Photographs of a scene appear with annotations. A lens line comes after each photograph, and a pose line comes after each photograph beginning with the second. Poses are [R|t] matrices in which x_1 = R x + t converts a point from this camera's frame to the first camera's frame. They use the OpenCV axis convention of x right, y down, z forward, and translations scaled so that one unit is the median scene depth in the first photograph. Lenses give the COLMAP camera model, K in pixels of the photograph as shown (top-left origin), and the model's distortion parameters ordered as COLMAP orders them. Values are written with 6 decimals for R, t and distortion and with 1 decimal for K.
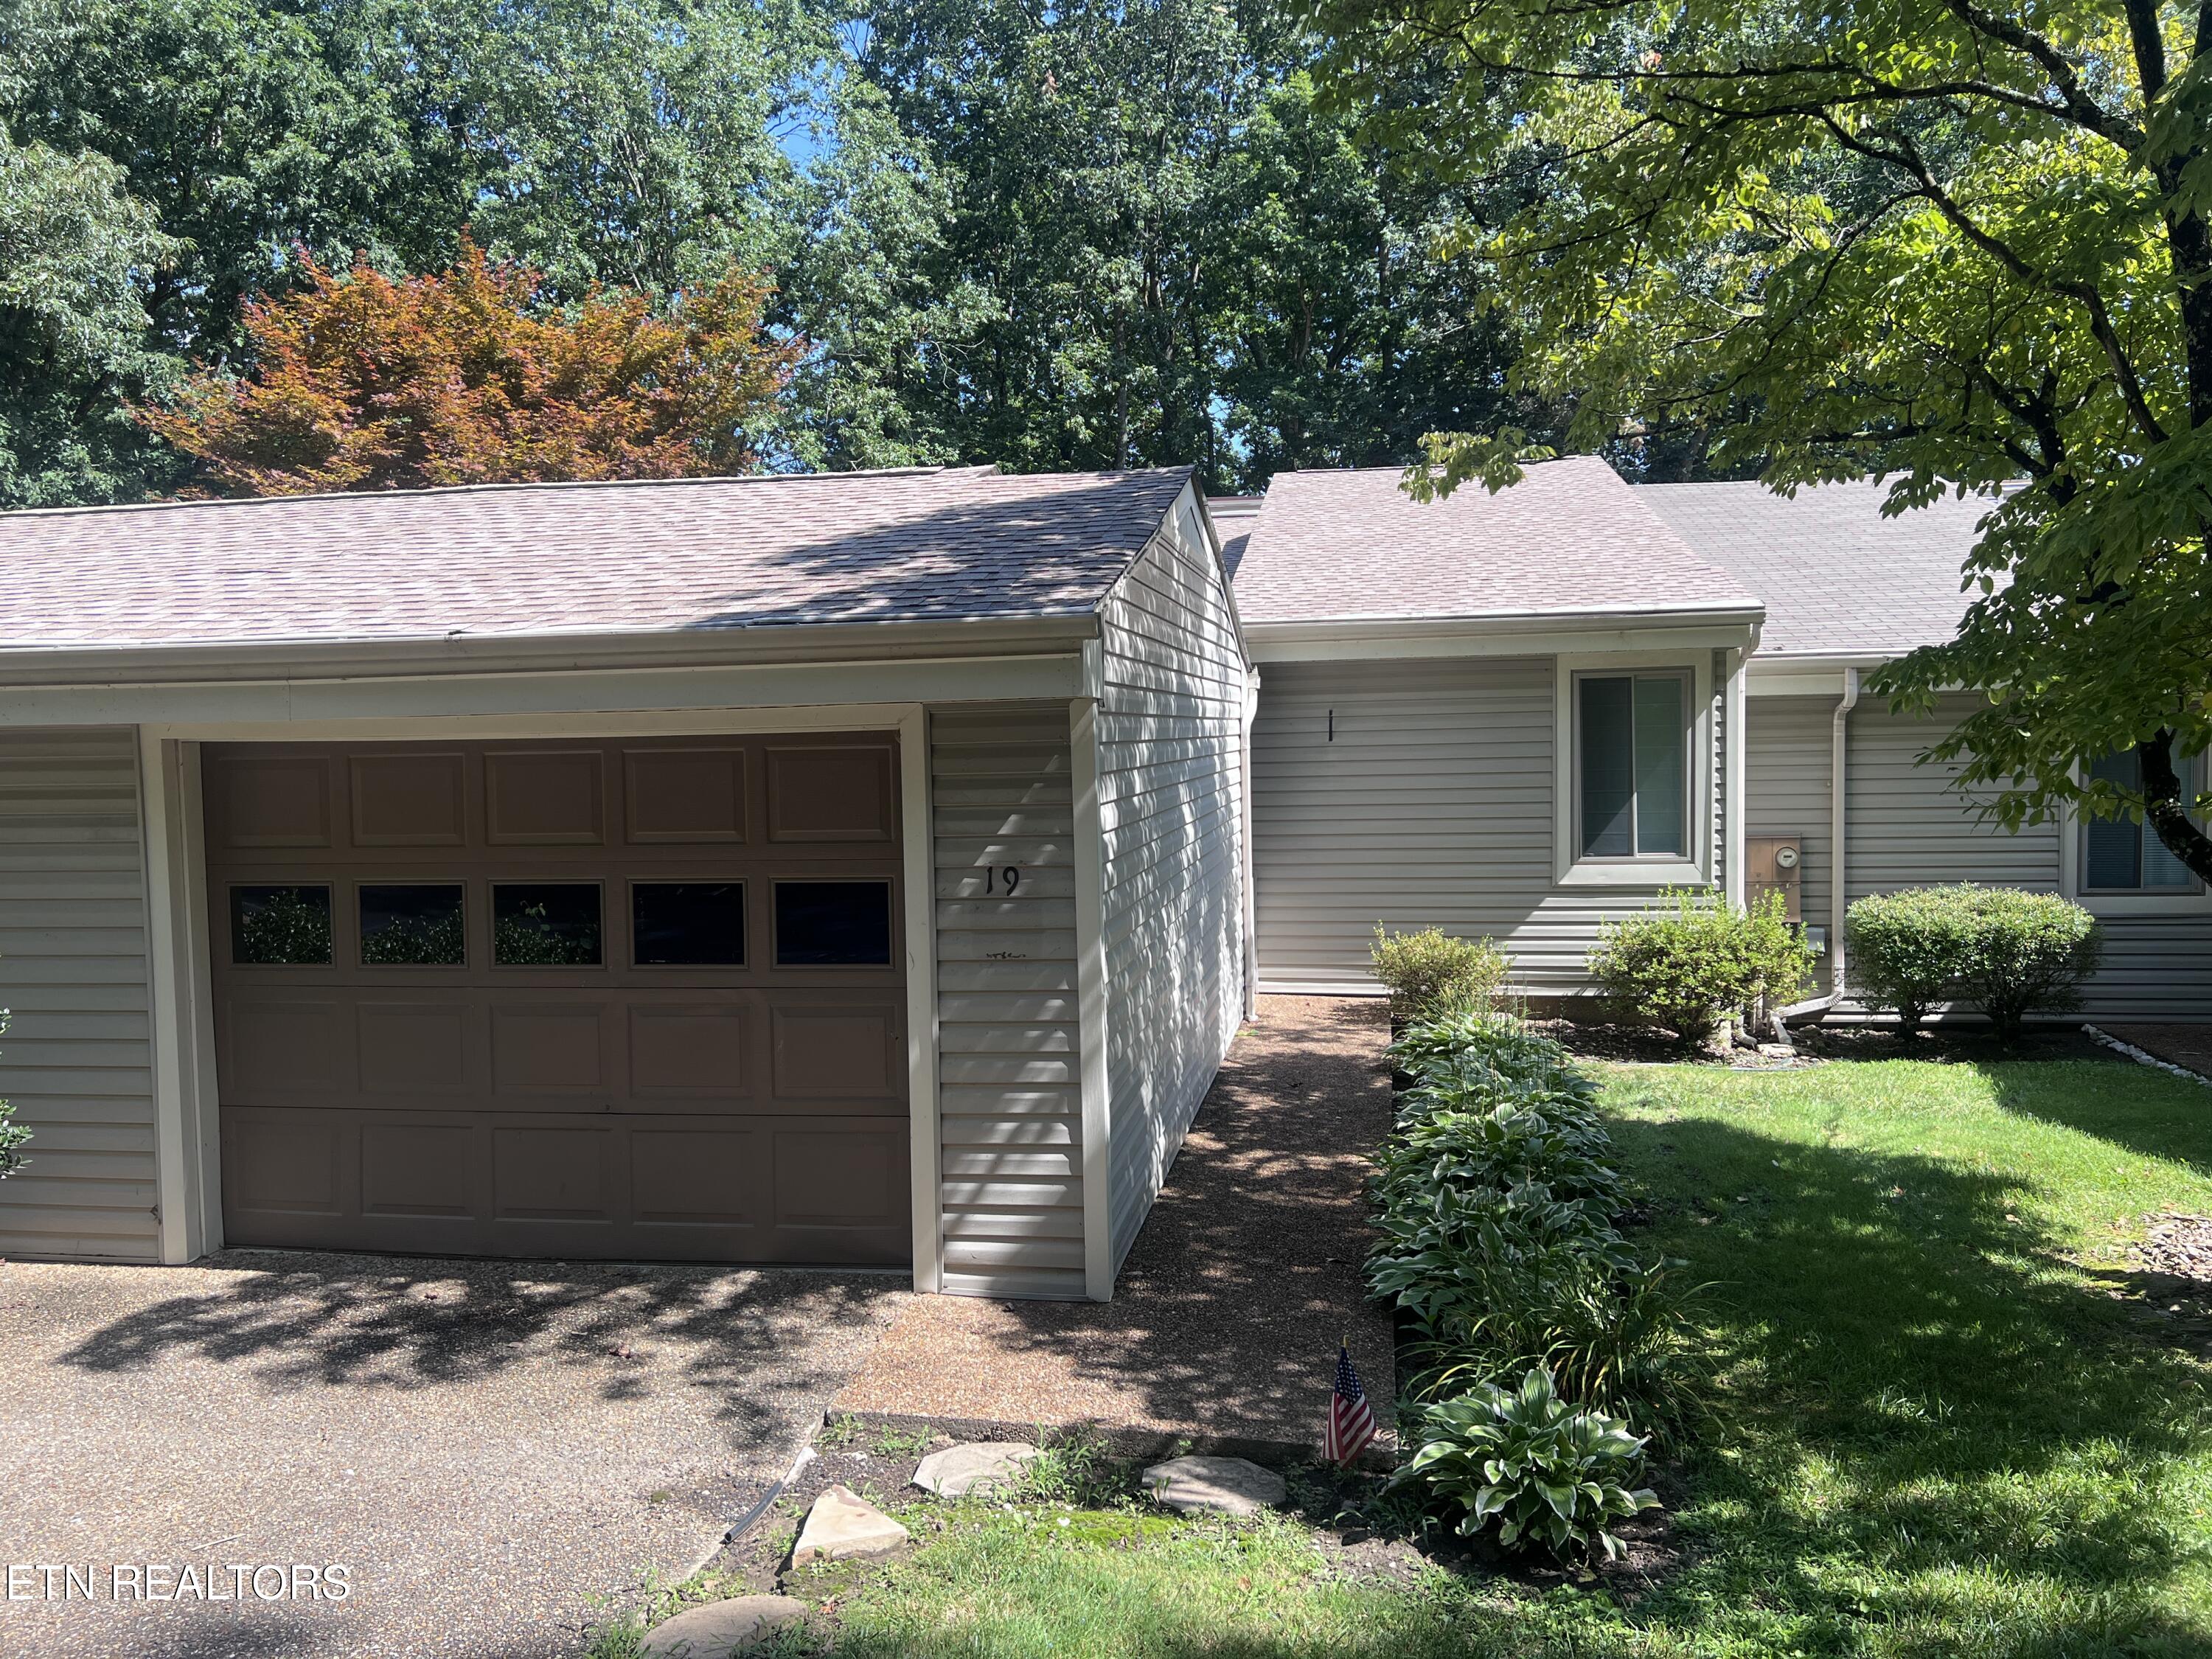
lens RADIAL K [[1678.5, 0, 1106.0], [0, 1678.5, 829.5], [0, 0, 1]] dist [0.063082, -0.065086]
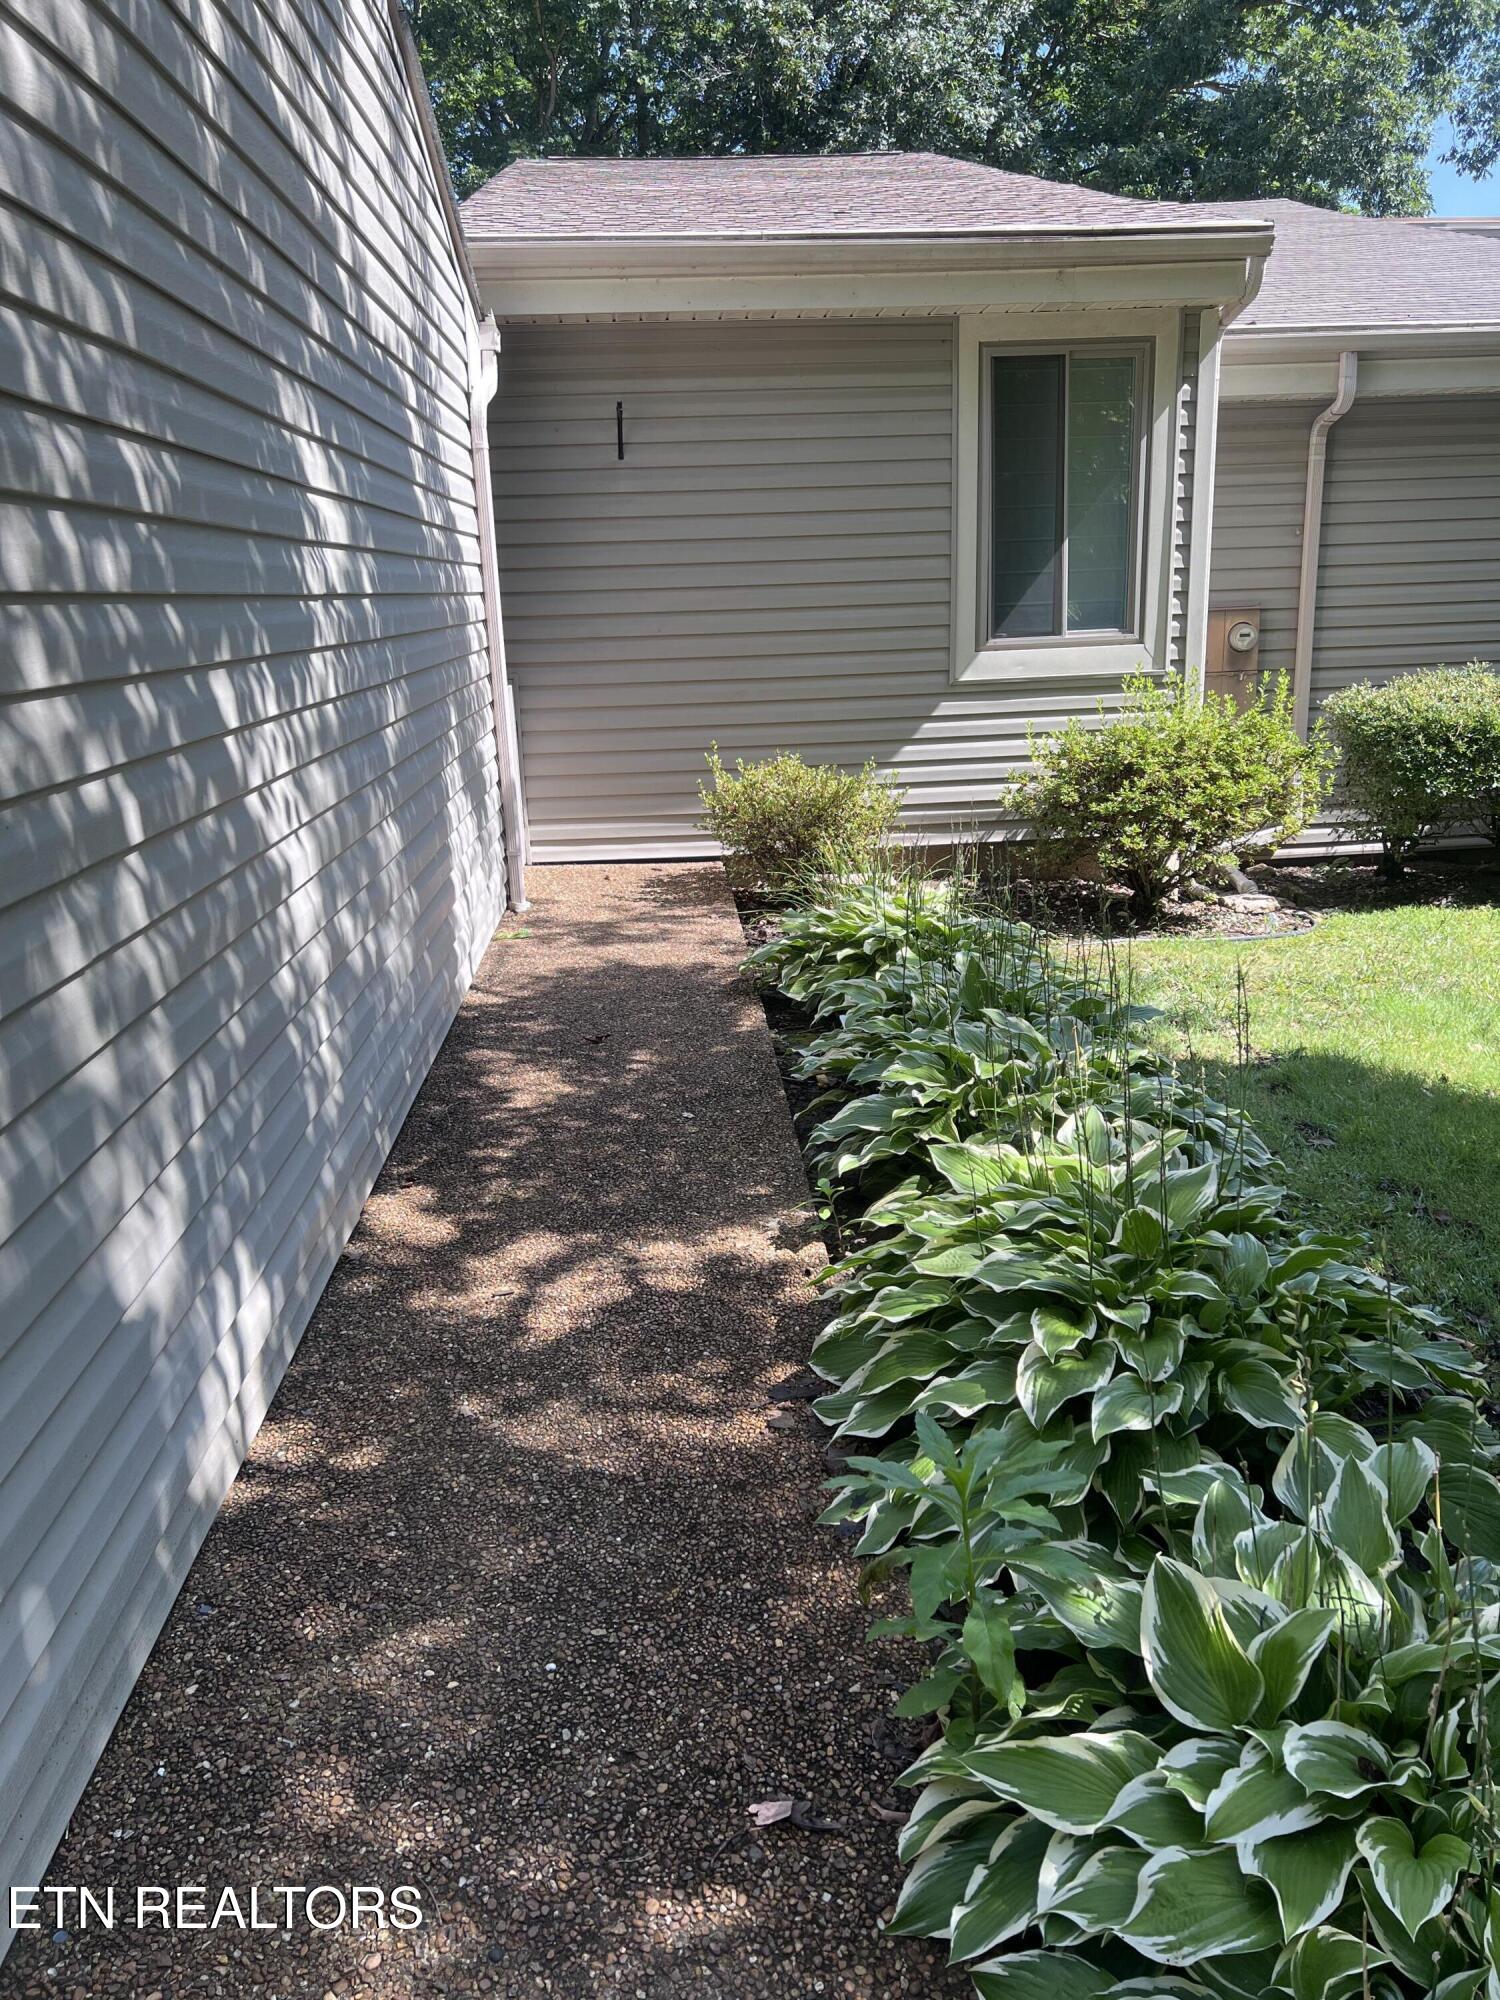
lens RADIAL K [[1517.8, 0, 750.2], [0, 1517.8, 1076.6], [0, 0, 1]] dist [0.068156, -0.225943]
pose [[0.974768, -0.084268, 0.206703, 0.044934], [0.031455, 0.968620, 0.246548, 0.034399], [-0.220993, -0.233826, 0.946830, 0.410441]]
